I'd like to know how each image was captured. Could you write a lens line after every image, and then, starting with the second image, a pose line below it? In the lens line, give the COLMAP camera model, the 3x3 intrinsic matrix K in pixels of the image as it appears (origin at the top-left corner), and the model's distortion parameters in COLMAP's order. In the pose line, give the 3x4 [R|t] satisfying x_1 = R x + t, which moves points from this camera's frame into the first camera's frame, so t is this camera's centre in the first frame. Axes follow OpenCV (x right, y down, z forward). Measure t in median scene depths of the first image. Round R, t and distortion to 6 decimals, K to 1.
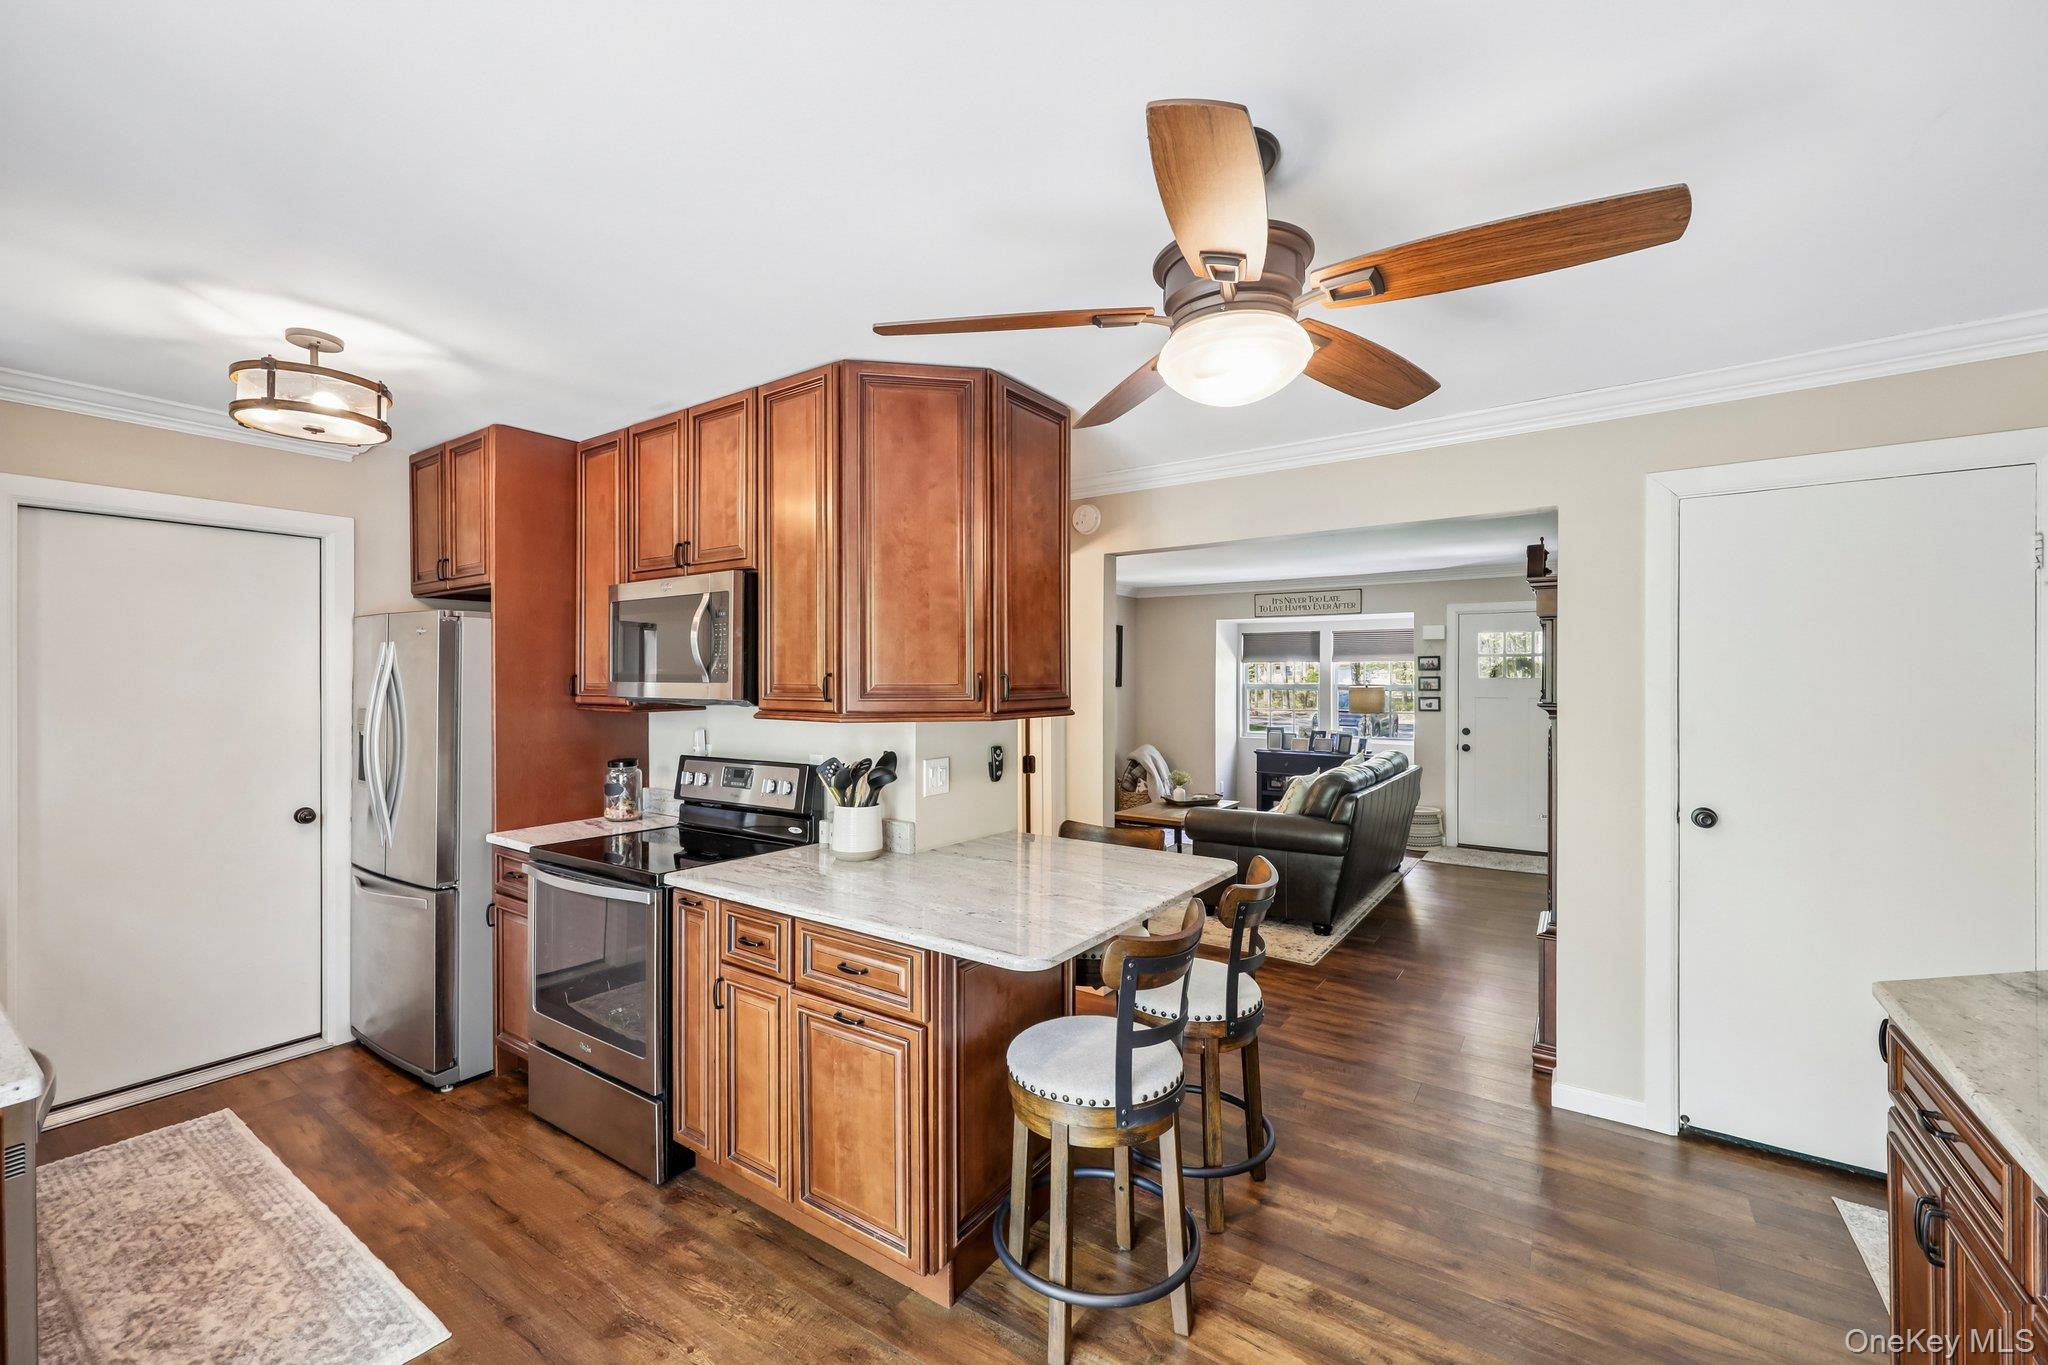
lens RADIAL K [[828.3, 0, 1032.8], [0, 828.3, 677.9], [0, 0, 1]] dist [-0.001681, 0.001027]
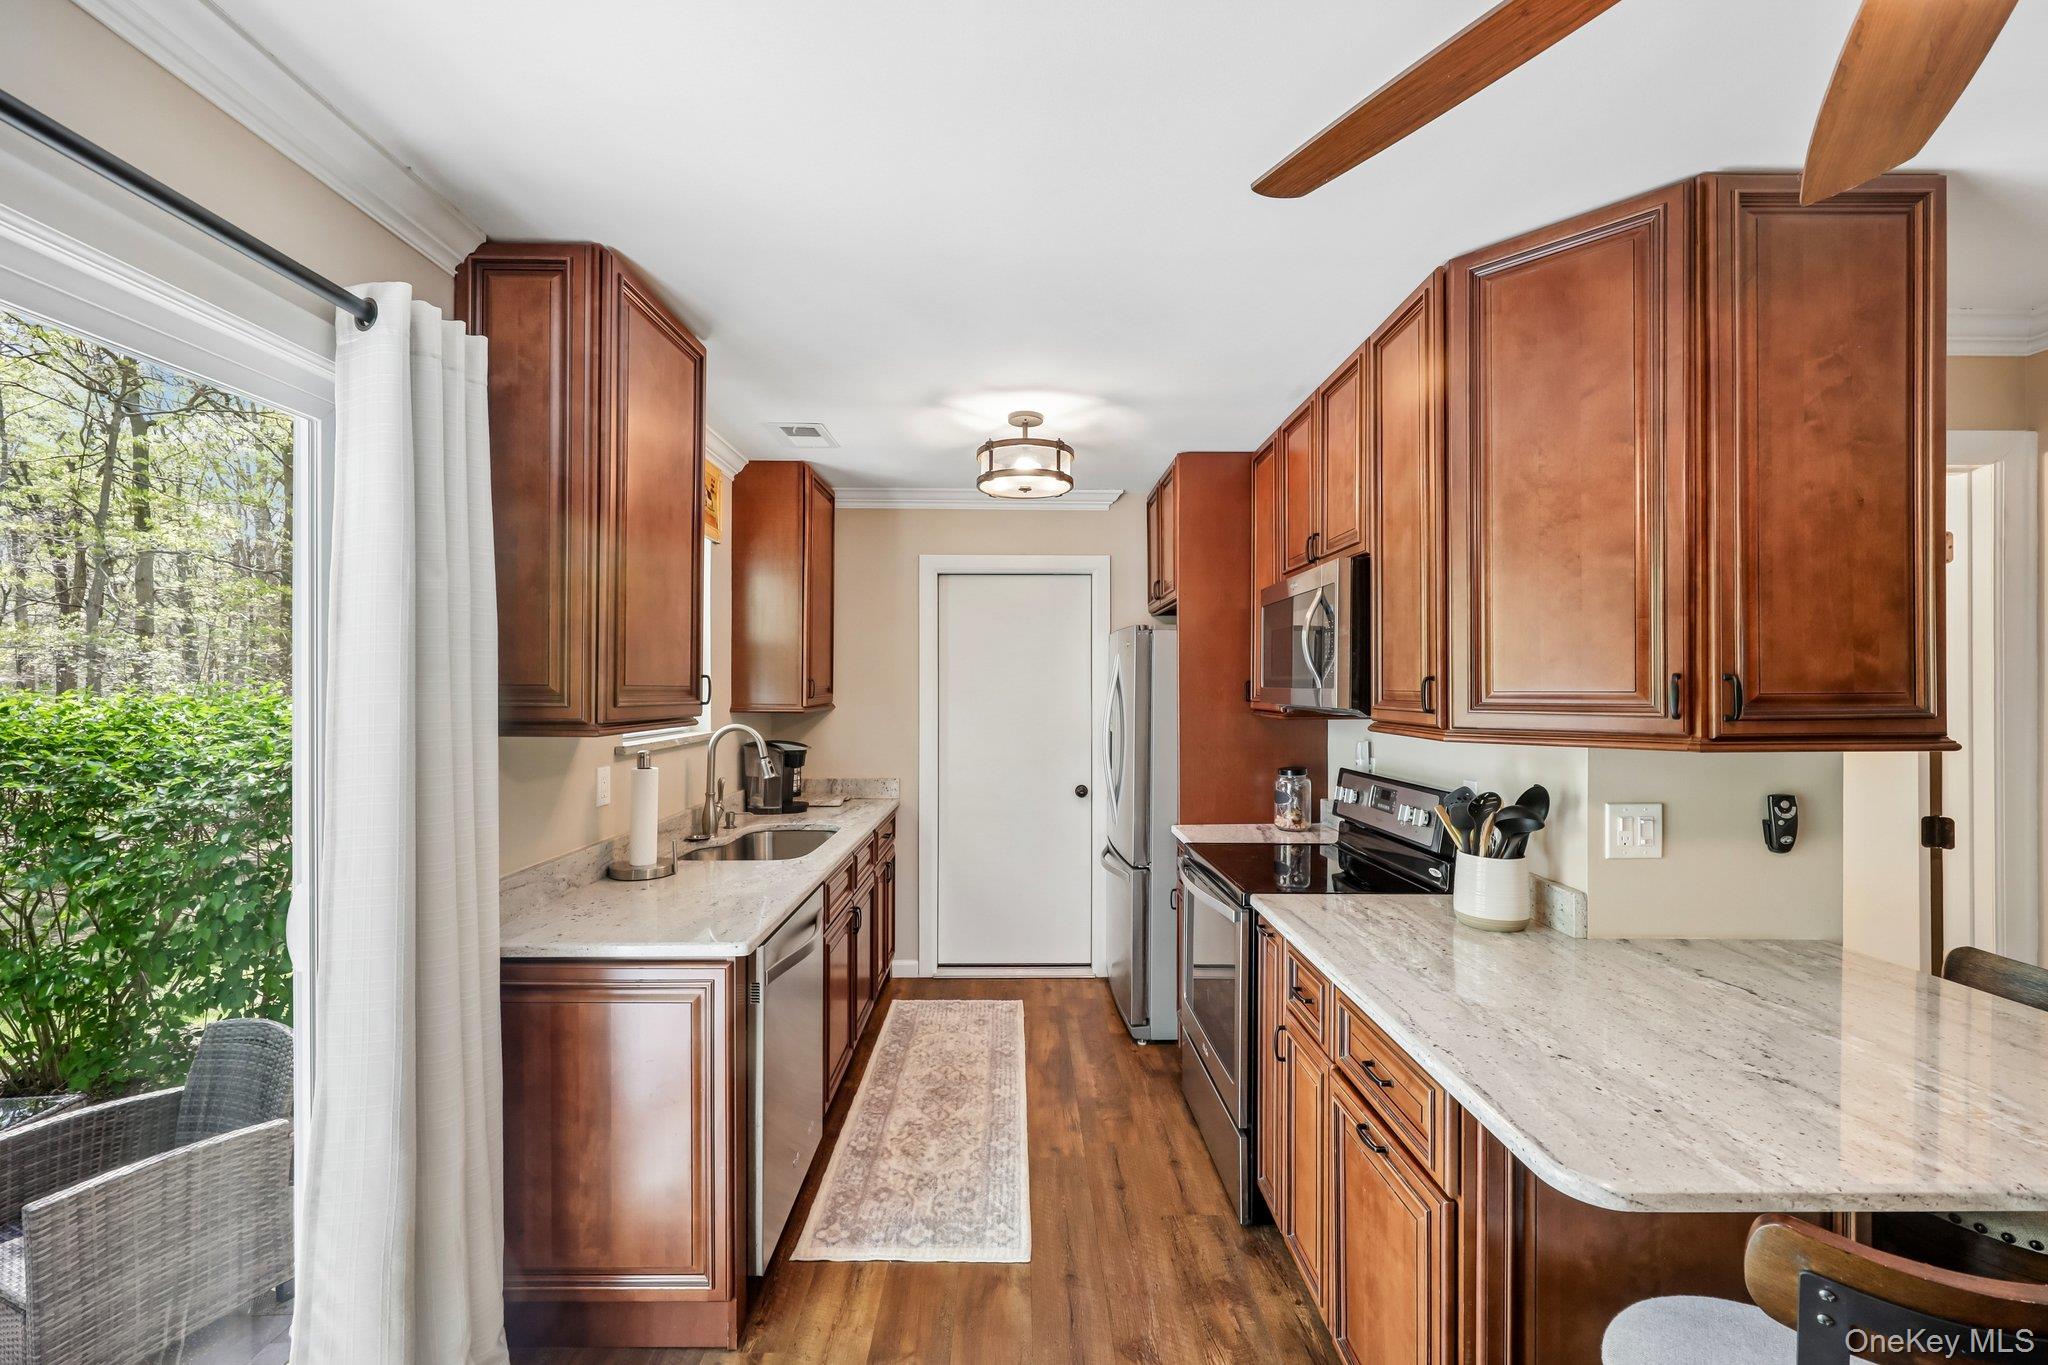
lens RADIAL K [[828.3, 0, 1022.7], [0, 828.3, 686.8], [0, 0, 1]] dist [-0.001681, 0.001027]
pose [[0.576423, -0.000043, -0.817152, 0.153117], [0.001568, 0.999998, 0.001053, 0.002609], [0.817150, -0.001888, 0.576422, 0.233421]]
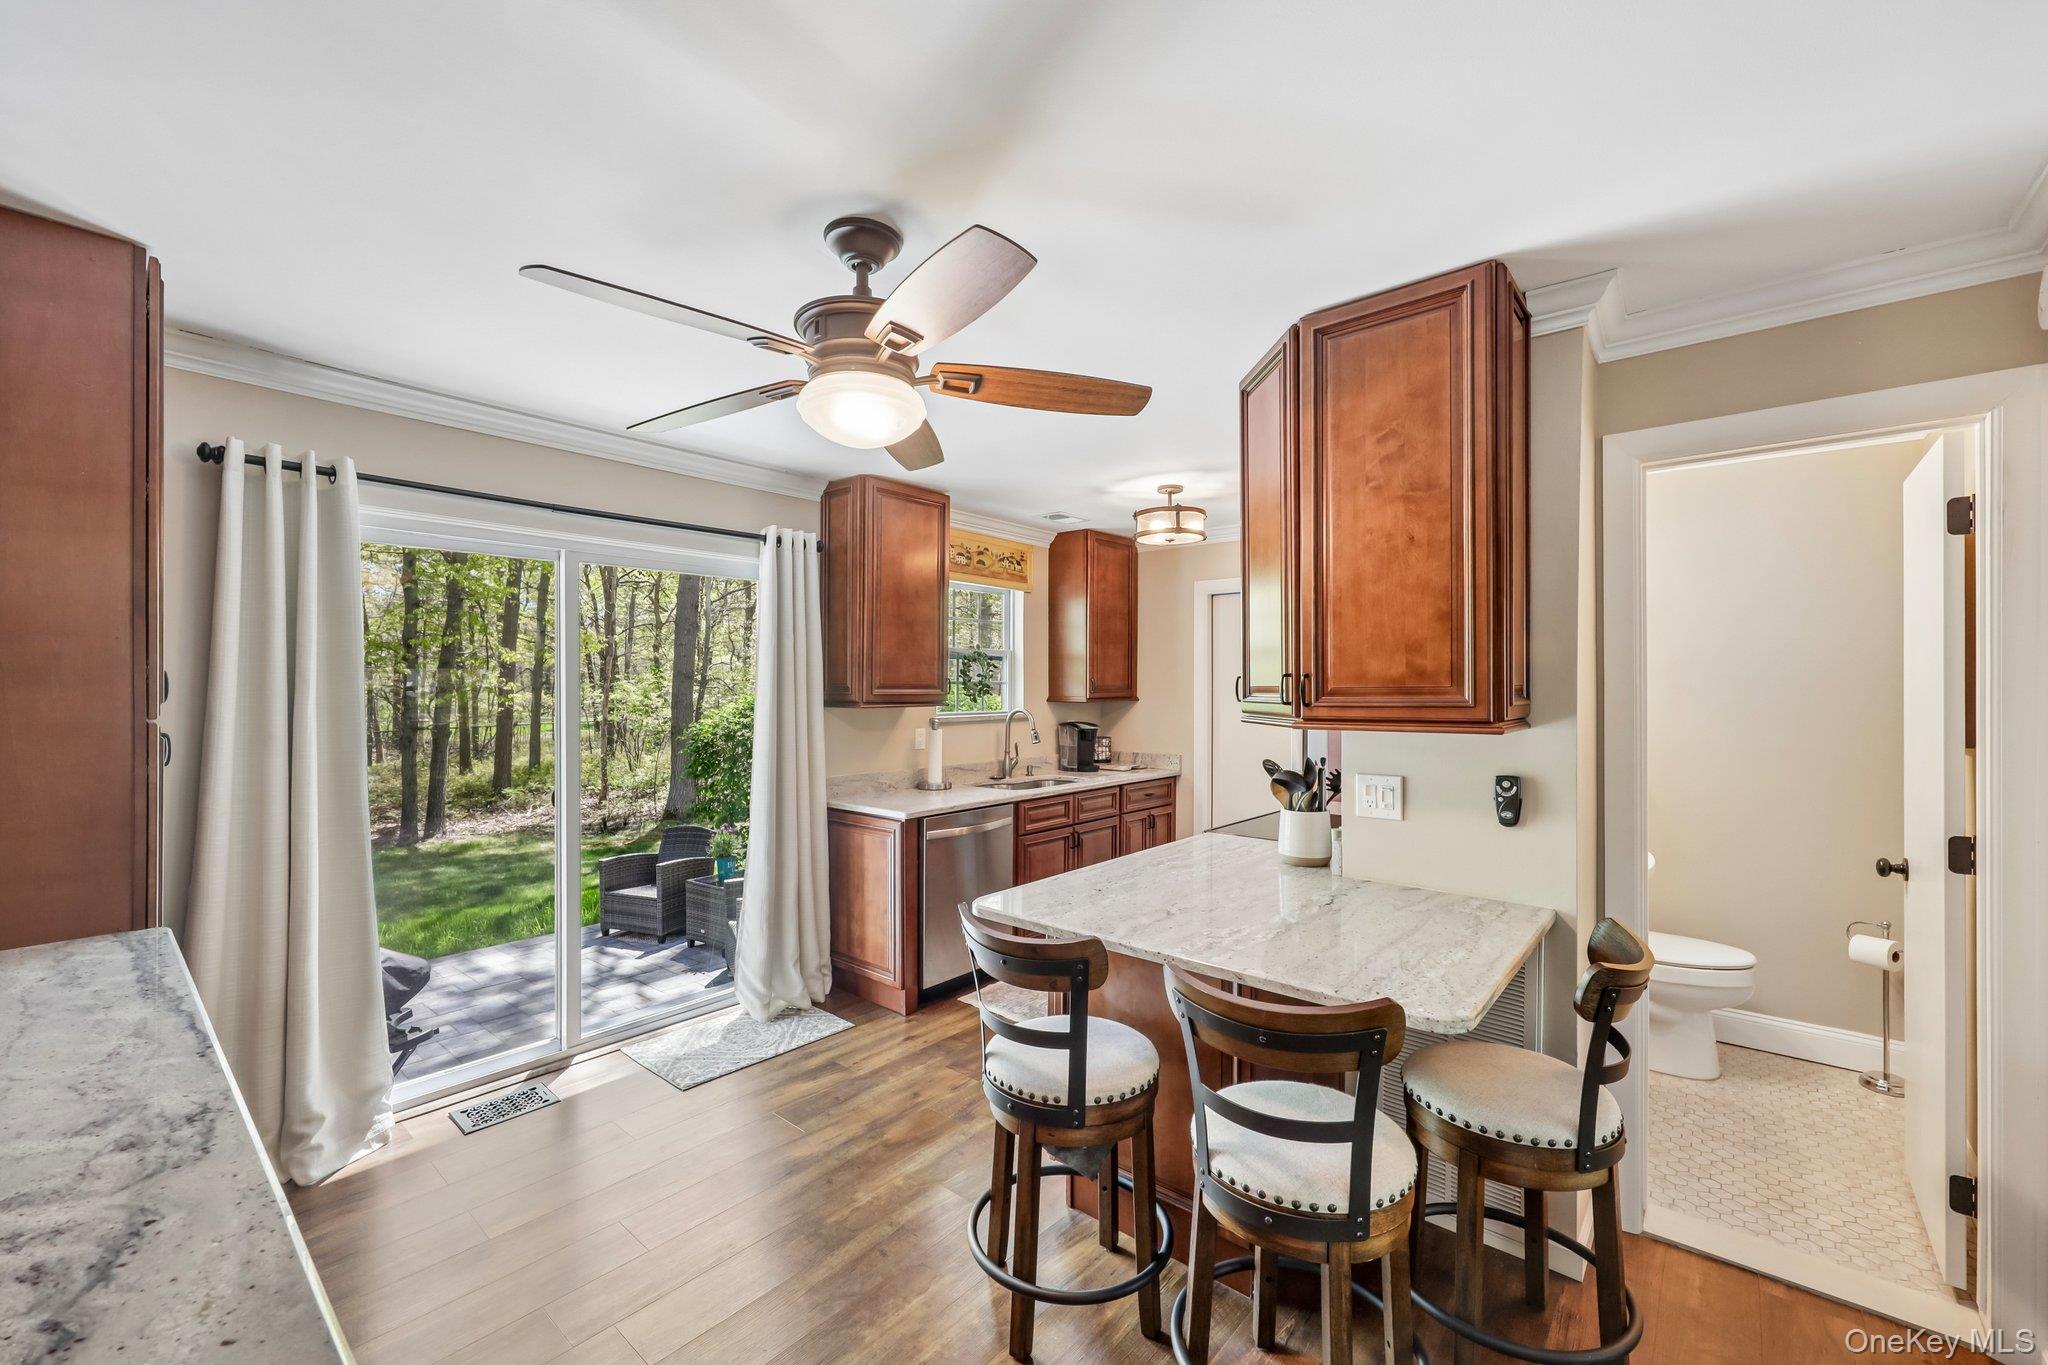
lens RADIAL K [[828.3, 0, 1018.2], [0, 828.3, 682.2], [0, 0, 1]] dist [-0.001681, 0.001027]
pose [[-0.112252, -0.005226, -0.993666, 0.809667], [0.003909, 0.999976, -0.005701, 0.007302], [0.993672, -0.004525, -0.112229, 0.782700]]
